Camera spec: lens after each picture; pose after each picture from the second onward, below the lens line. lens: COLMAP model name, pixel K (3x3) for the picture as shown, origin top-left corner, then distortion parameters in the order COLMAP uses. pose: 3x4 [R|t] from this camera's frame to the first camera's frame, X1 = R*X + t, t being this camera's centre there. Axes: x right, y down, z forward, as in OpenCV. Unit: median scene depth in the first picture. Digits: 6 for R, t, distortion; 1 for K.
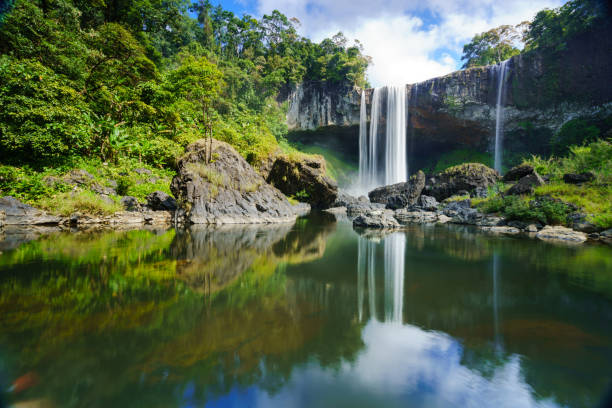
lens RADIAL K [[277.6, 0, 306.4], [0, 277.6, 203.7], [0, 0, 1]] dist [-0.008406, 0.003059]
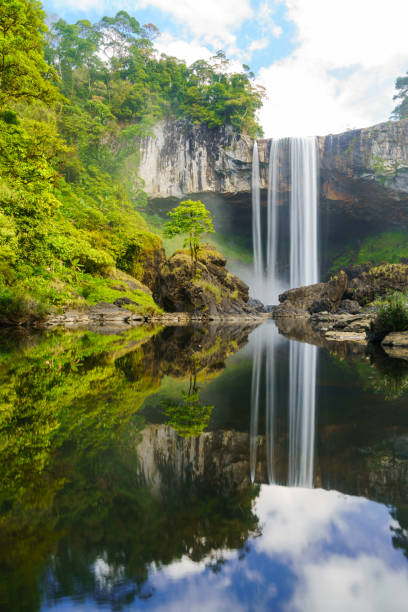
lens RADIAL K [[497.4, 0, 201.2], [0, 497.4, 307.3], [0, 0, 1]] dist [0.013524, 0.000691]
pose [[0.991362, -0.002856, 0.131124, -0.085795], [0.003786, 0.999969, -0.006846, 0.001887], [-0.131100, 0.007283, 0.991342, -0.181907]]
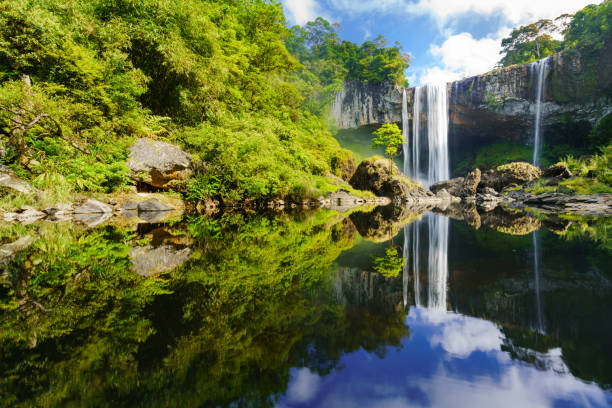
lens RADIAL K [[299.1, 0, 306.1], [0, 299.1, 203.8], [0, 0, 1]] dist [-0.004178, 0.003405]
pose [[0.998326, -0.020201, -0.054202, -0.116228], [0.020874, 0.999712, 0.011880, 0.004621], [0.053946, -0.012991, 0.998459, -0.163806]]
